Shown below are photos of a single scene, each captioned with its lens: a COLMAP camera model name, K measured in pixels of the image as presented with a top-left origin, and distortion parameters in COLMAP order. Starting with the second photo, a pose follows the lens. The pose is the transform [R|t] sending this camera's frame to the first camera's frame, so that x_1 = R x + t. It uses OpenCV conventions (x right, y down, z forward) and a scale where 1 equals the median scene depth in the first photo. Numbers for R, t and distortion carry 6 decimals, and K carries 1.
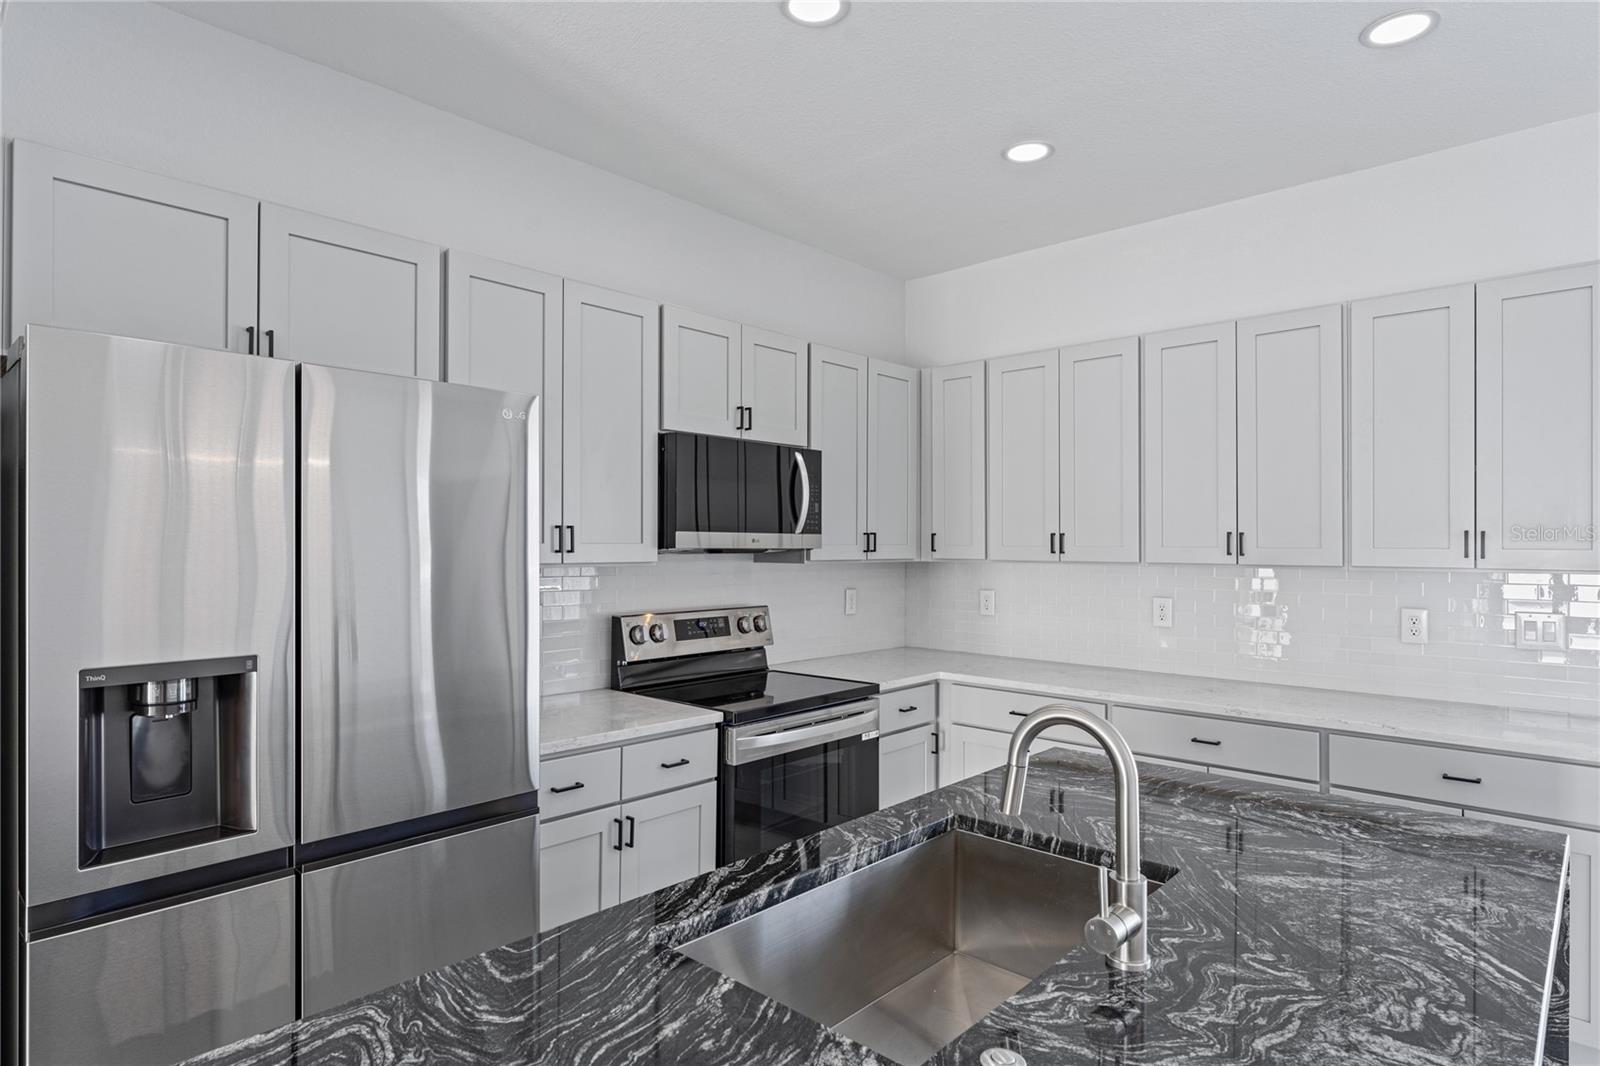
lens RADIAL K [[868.4, 0, 786.6], [0, 868.4, 538.4], [0, 0, 1]] dist [0.003904, 0.002947]
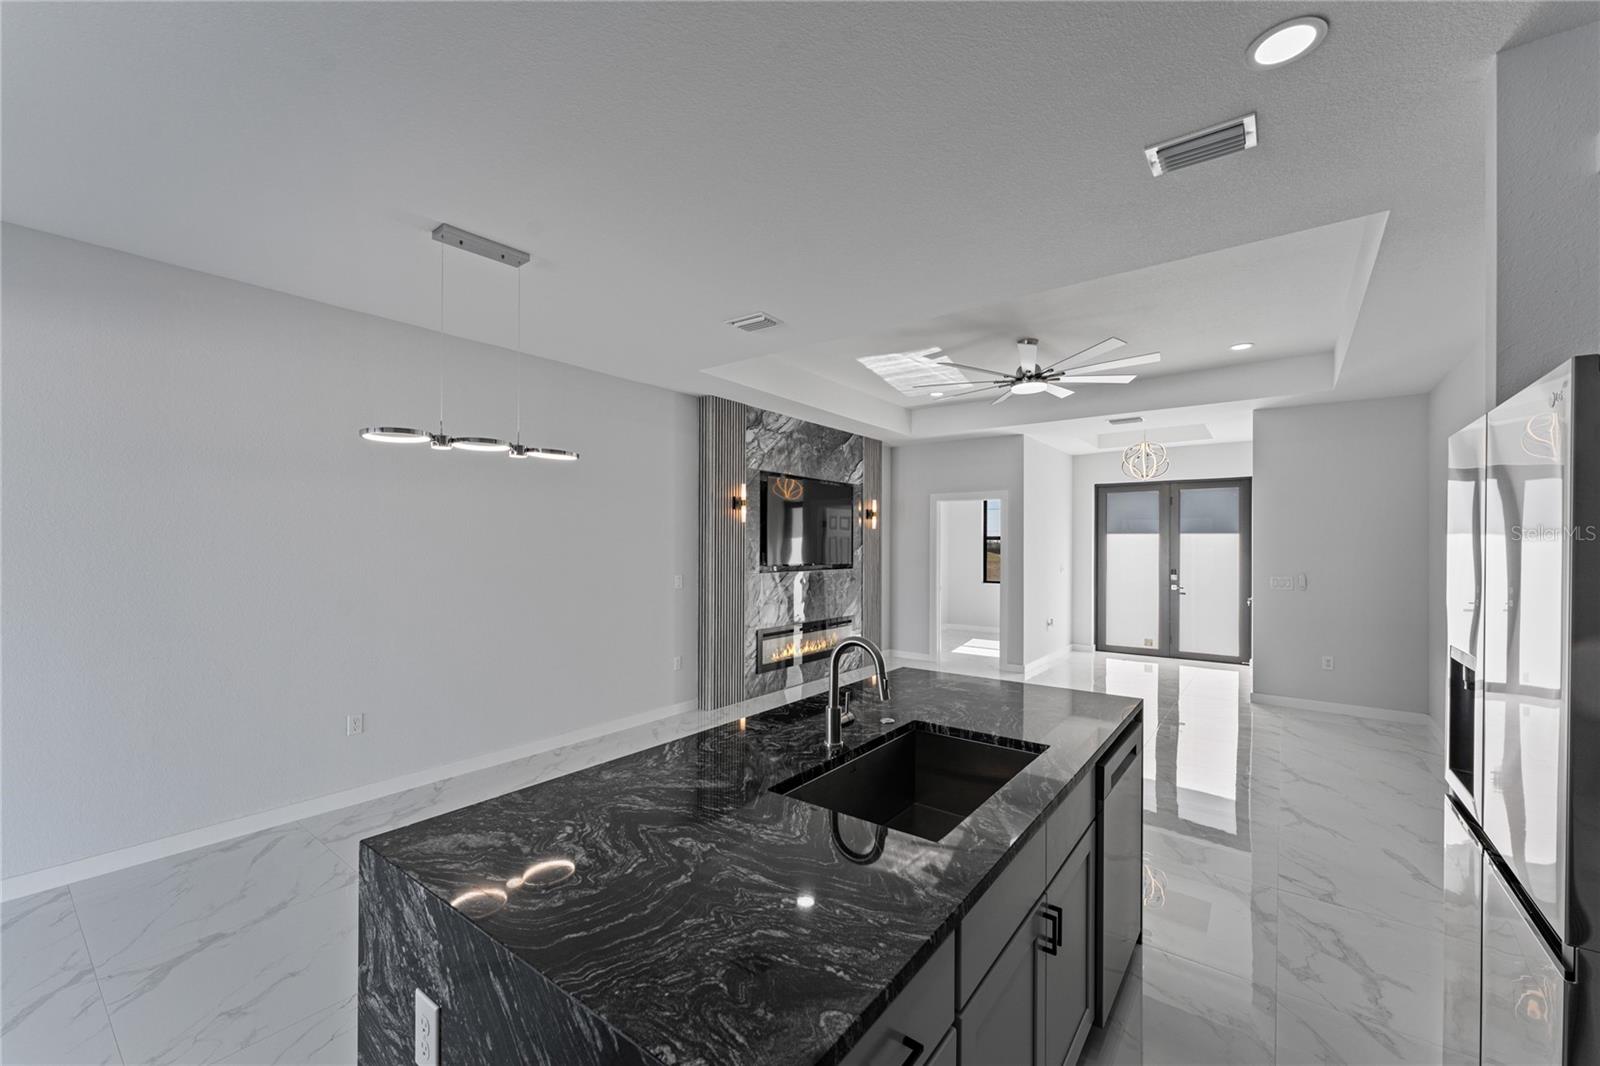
lens RADIAL K [[639.8, 0, 794.3], [0, 639.8, 537.0], [0, 0, 1]] dist [0.004064, -0.001152]
pose [[-0.994953, -0.008861, -0.099946, 0.223134], [-0.007313, 0.999848, -0.015842, -0.008158], [0.100071, -0.015031, -0.994867, 0.889918]]
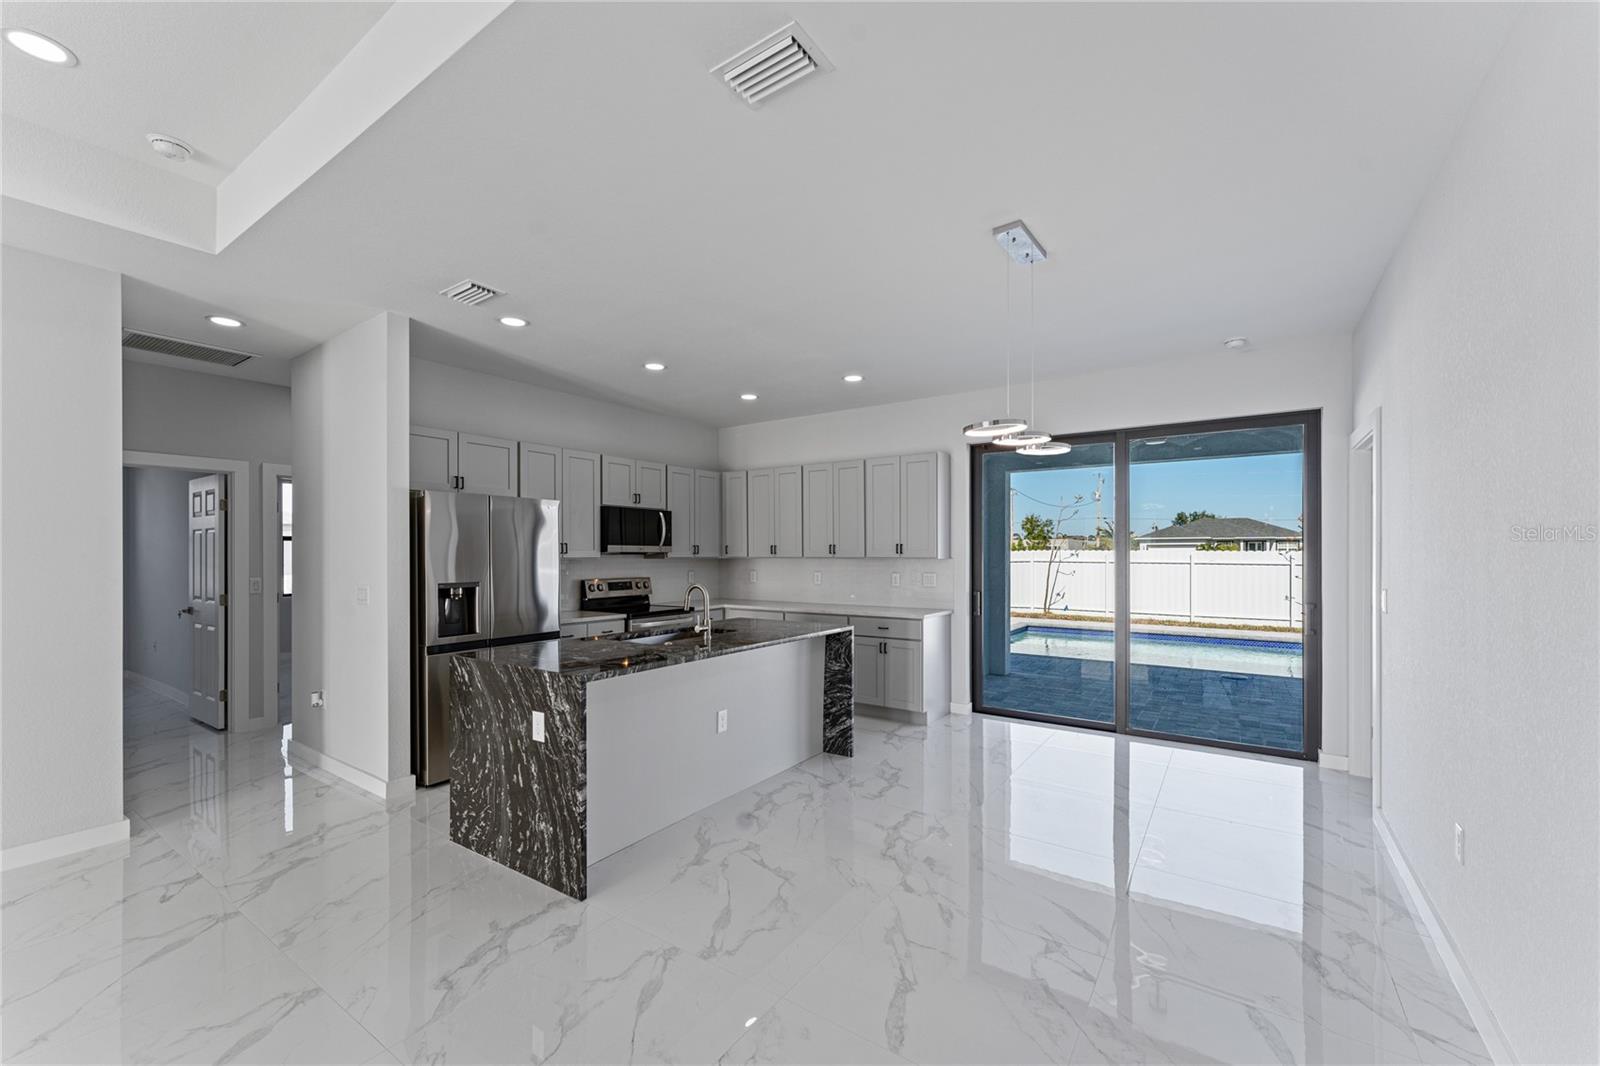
lens RADIAL K [[639.8, 0, 795.7], [0, 639.8, 553.3], [0, 0, 1]] dist [0.004064, -0.001152]
pose [[0.988309, -0.005351, 0.152372, 0.114692], [0.004737, 0.999979, 0.004392, 0.008875], [-0.152392, -0.003619, 0.988314, -0.820281]]
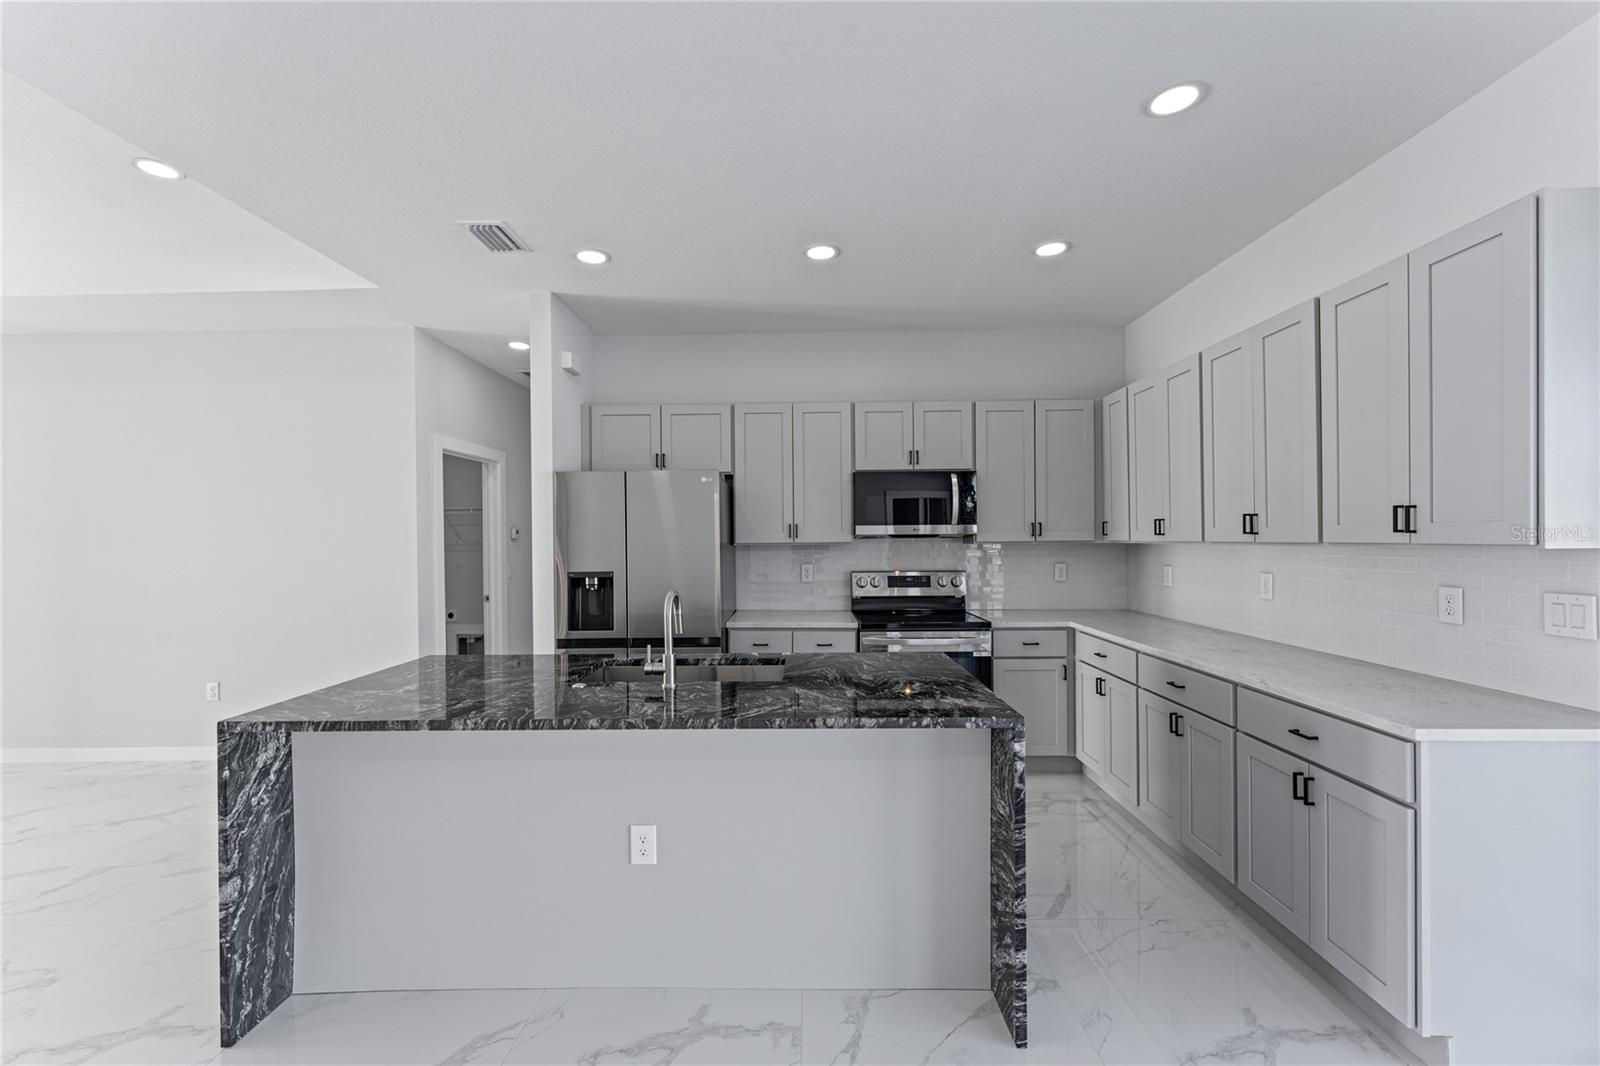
lens RADIAL K [[639.8, 0, 793.4], [0, 639.8, 539.5], [0, 0, 1]] dist [0.004064, -0.001152]
pose [[0.674848, -0.007712, -0.737916, 0.700246], [0.015492, 0.999873, 0.003717, 0.013105], [0.737794, -0.013940, 0.674882, -0.013455]]
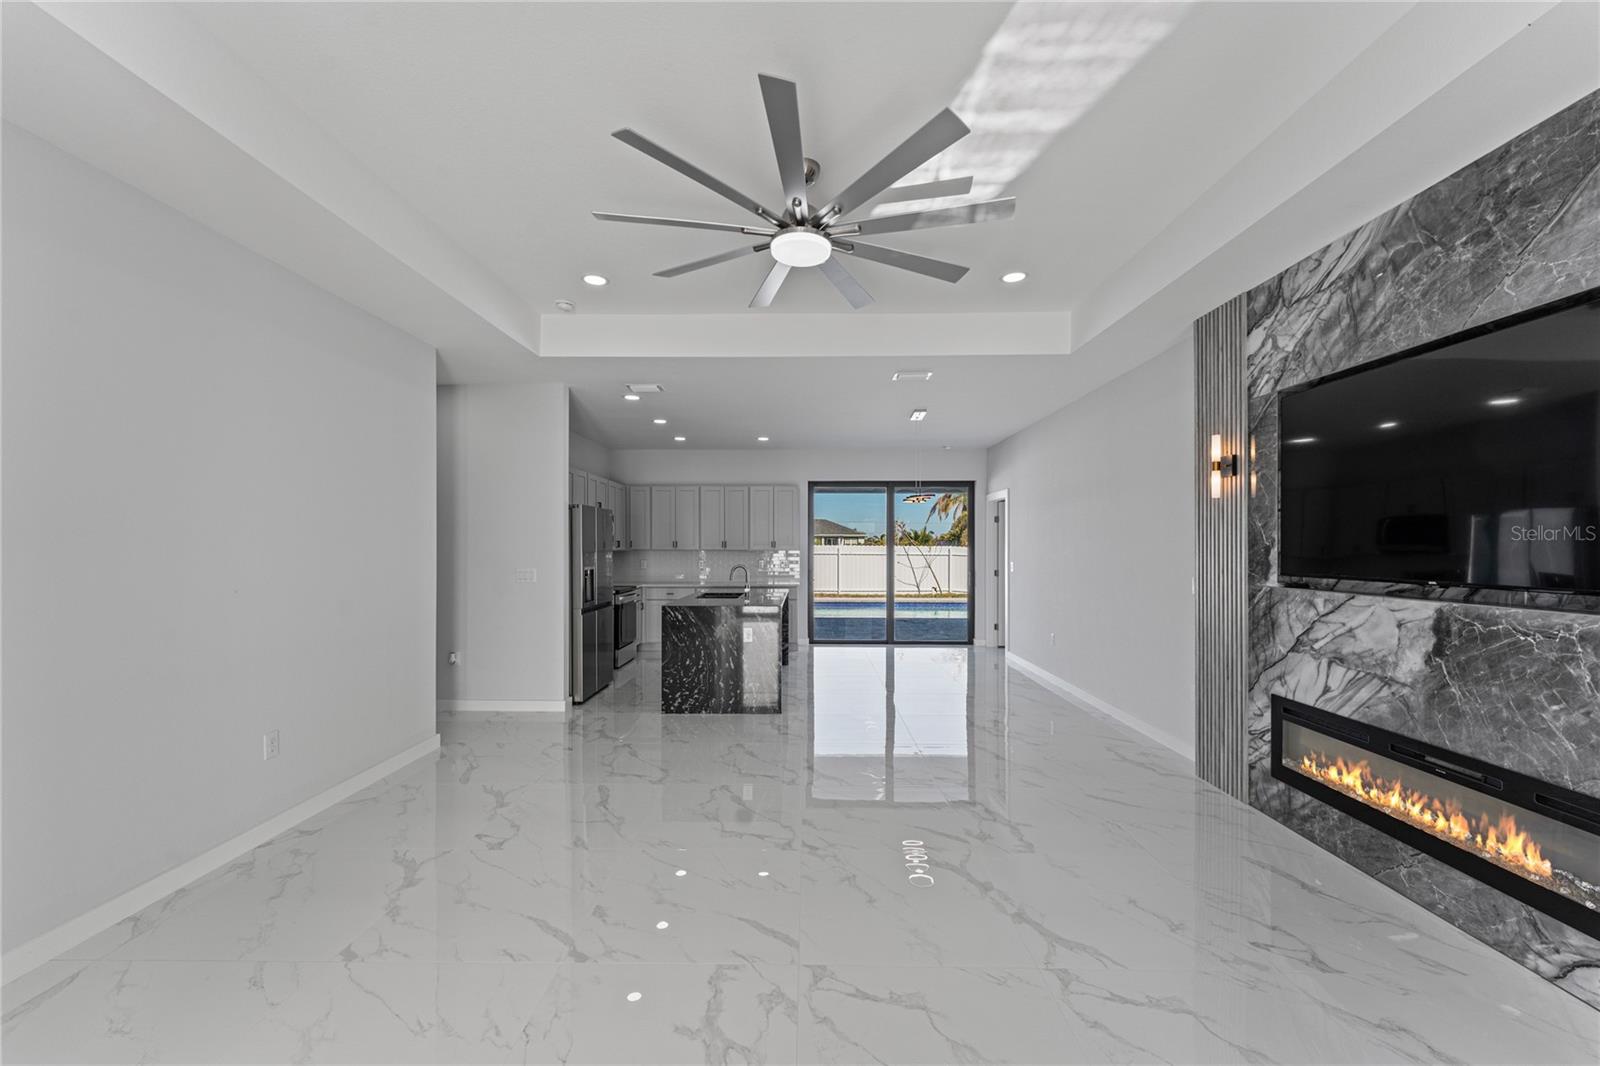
lens RADIAL K [[639.8, 0, 798.6], [0, 639.8, 542.8], [0, 0, 1]] dist [0.004064, -0.001152]
pose [[0.735863, 0.002098, 0.677127, -1.083821], [-0.002343, 0.999997, -0.000551, 0.002478], [-0.677126, -0.001181, 0.735866, -1.228379]]
